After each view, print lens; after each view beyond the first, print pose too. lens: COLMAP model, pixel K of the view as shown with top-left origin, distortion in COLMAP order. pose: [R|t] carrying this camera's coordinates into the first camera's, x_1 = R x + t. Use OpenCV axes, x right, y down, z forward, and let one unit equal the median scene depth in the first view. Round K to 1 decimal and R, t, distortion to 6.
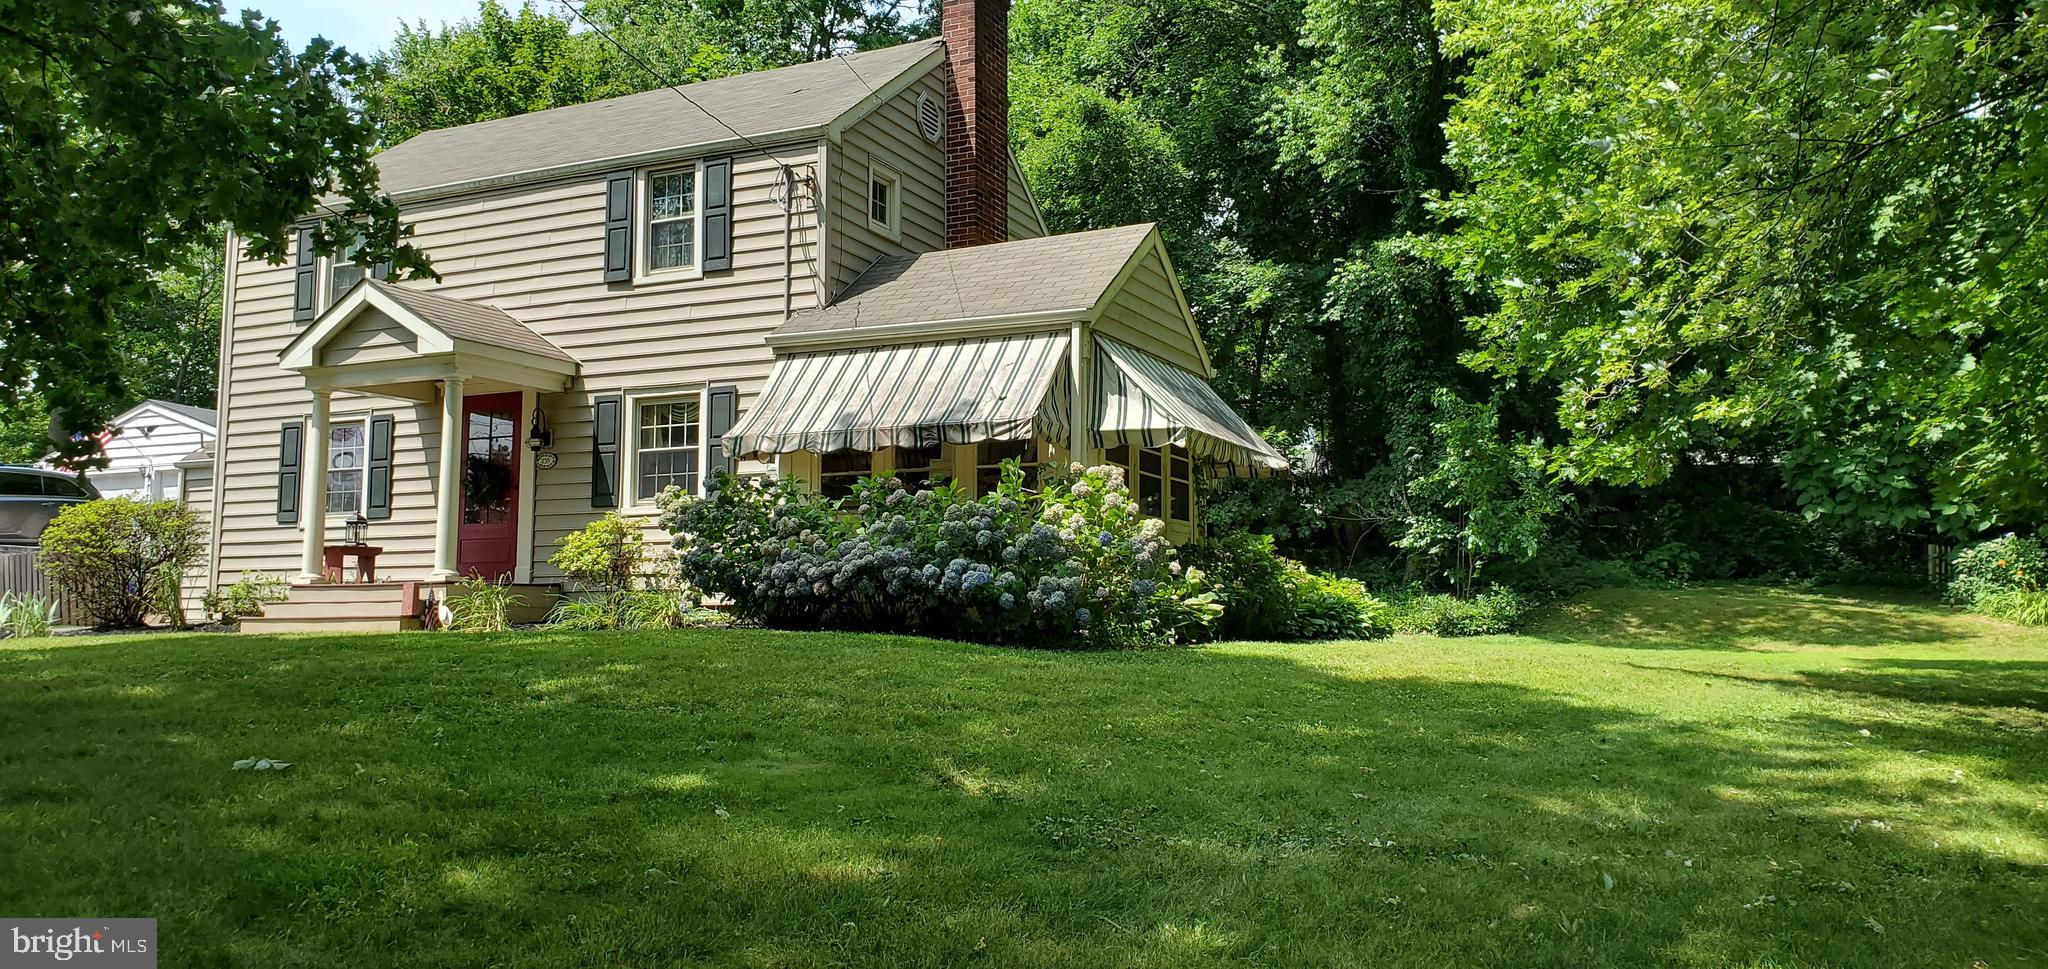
lens RADIAL K [[1529.1, 0, 1016.3], [0, 1529.1, 426.6], [0, 0, 1]] dist [0.024835, 0.000446]
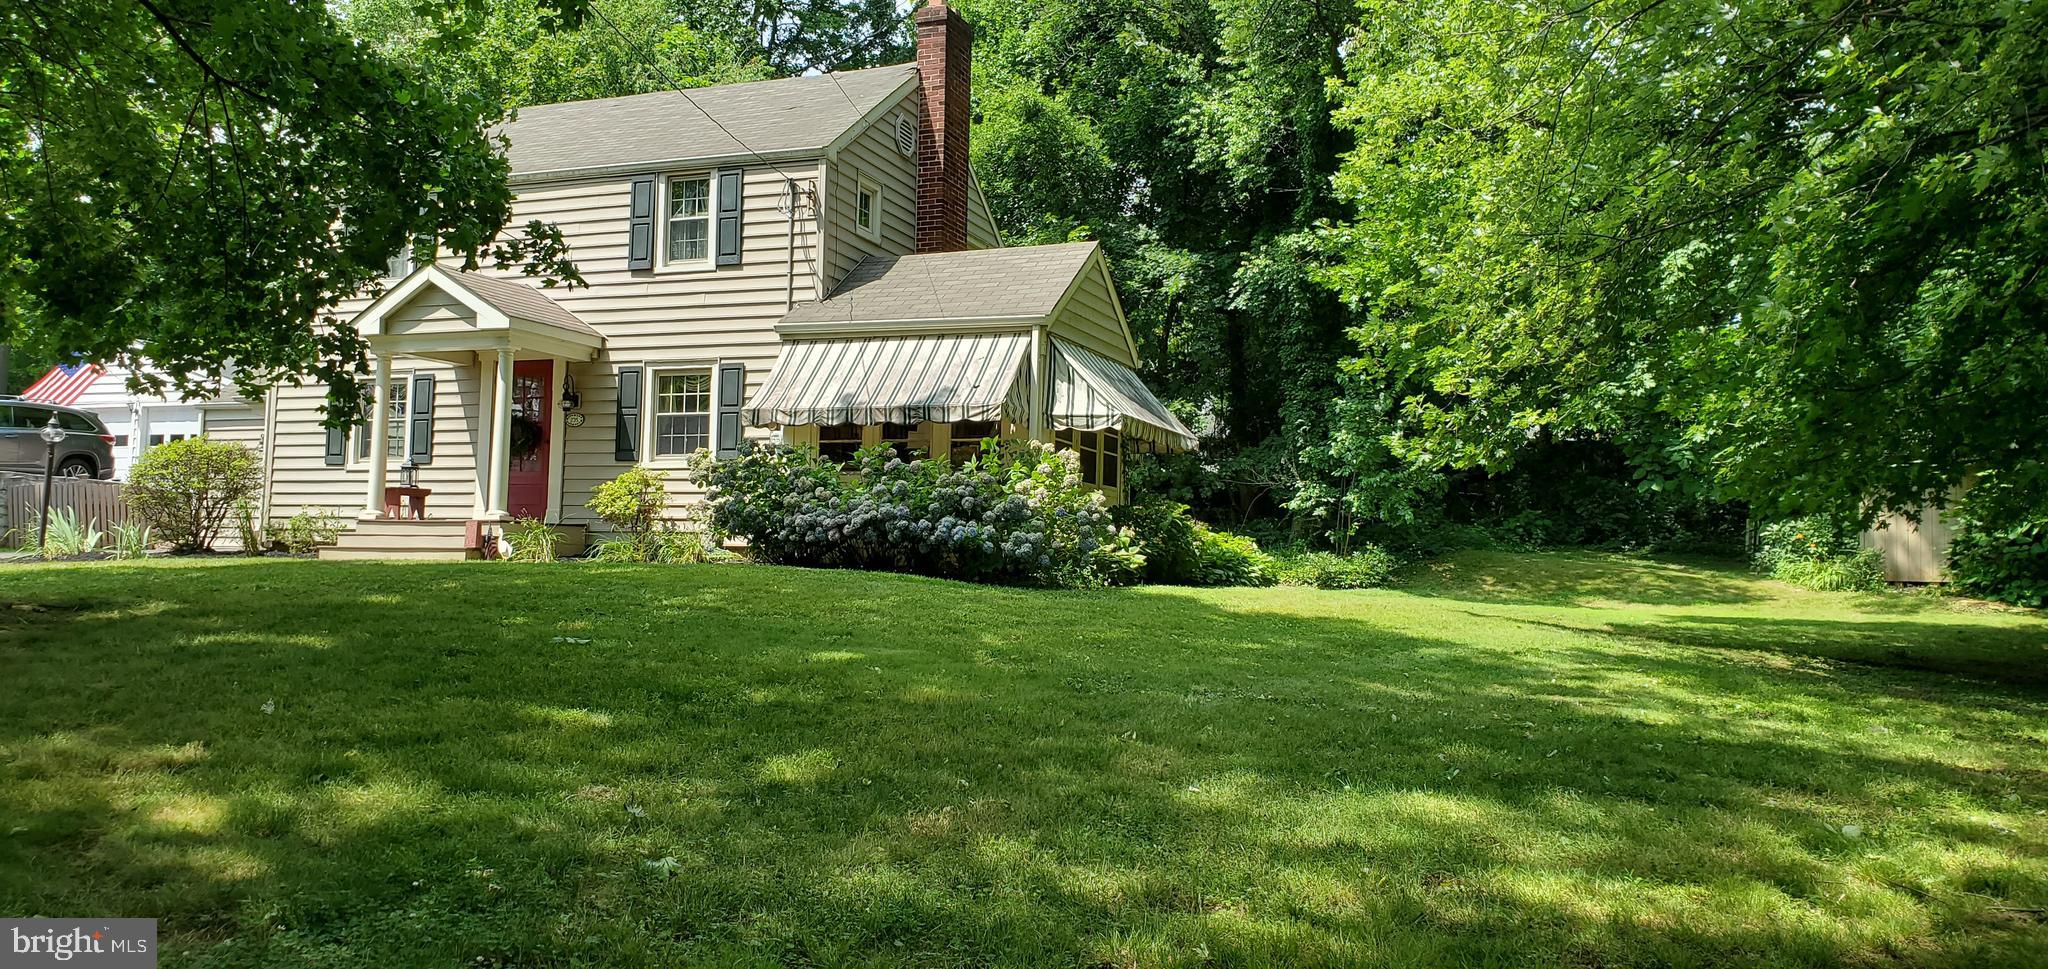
lens RADIAL K [[1529.1, 0, 1016.3], [0, 1529.1, 426.6], [0, 0, 1]] dist [0.024835, 0.000446]
pose [[0.997279, 0.031089, 0.066851, -0.047809], [-0.033326, 0.998912, 0.032612, -0.022446], [-0.065764, -0.034751, 0.997230, -0.198045]]
